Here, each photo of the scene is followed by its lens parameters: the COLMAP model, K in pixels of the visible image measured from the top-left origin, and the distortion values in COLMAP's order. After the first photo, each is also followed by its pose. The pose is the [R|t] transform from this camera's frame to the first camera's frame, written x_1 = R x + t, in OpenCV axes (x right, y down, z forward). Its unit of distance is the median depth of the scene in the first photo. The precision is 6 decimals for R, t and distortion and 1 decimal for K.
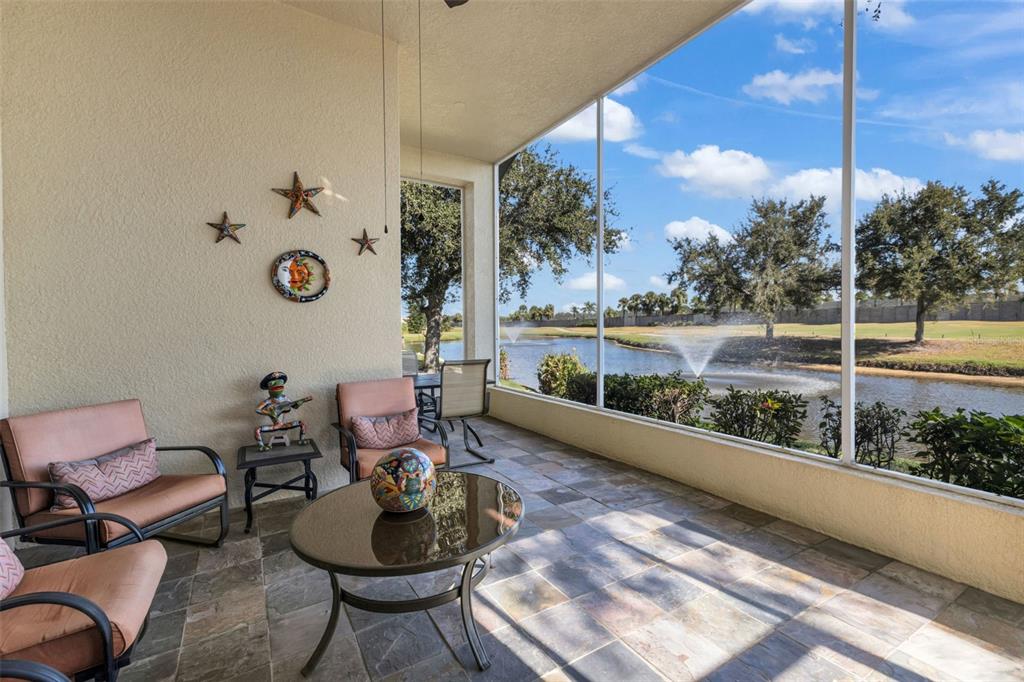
lens RADIAL K [[444.6, 0, 513.0], [0, 444.6, 336.2], [0, 0, 1]] dist [0.020211, 0.000188]
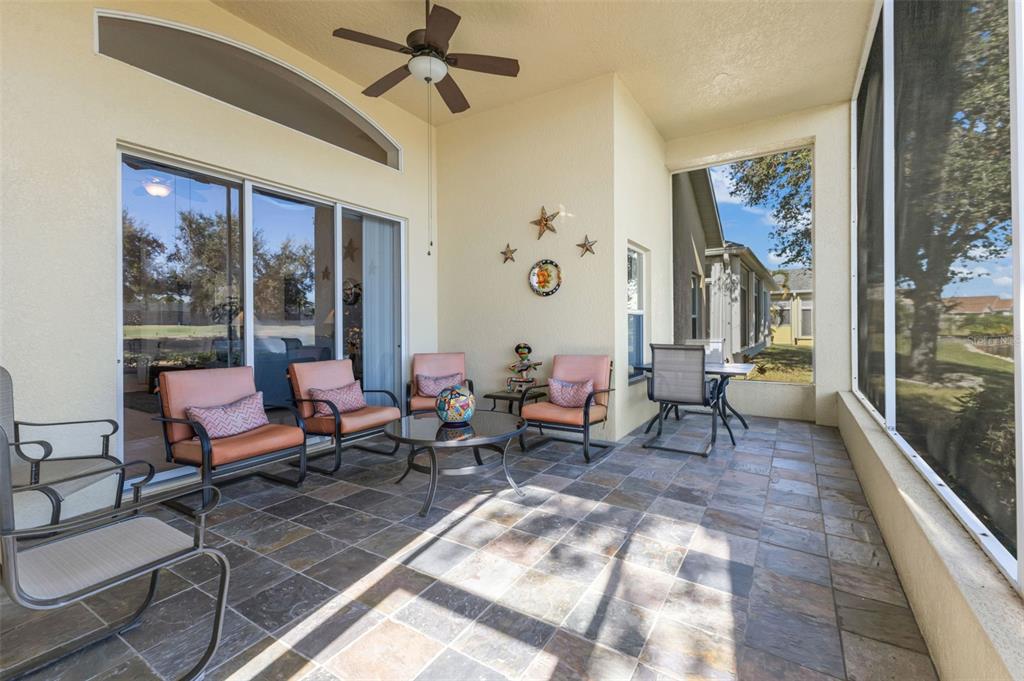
lens RADIAL K [[443.7, 0, 510.6], [0, 443.7, 322.3], [0, 0, 1]] dist [0.009417, -0.006614]
pose [[0.437474, -0.003545, -0.899224, 0.798310], [-0.014699, 0.999830, -0.011093, 0.026425], [0.899111, 0.018070, 0.437348, 0.300942]]
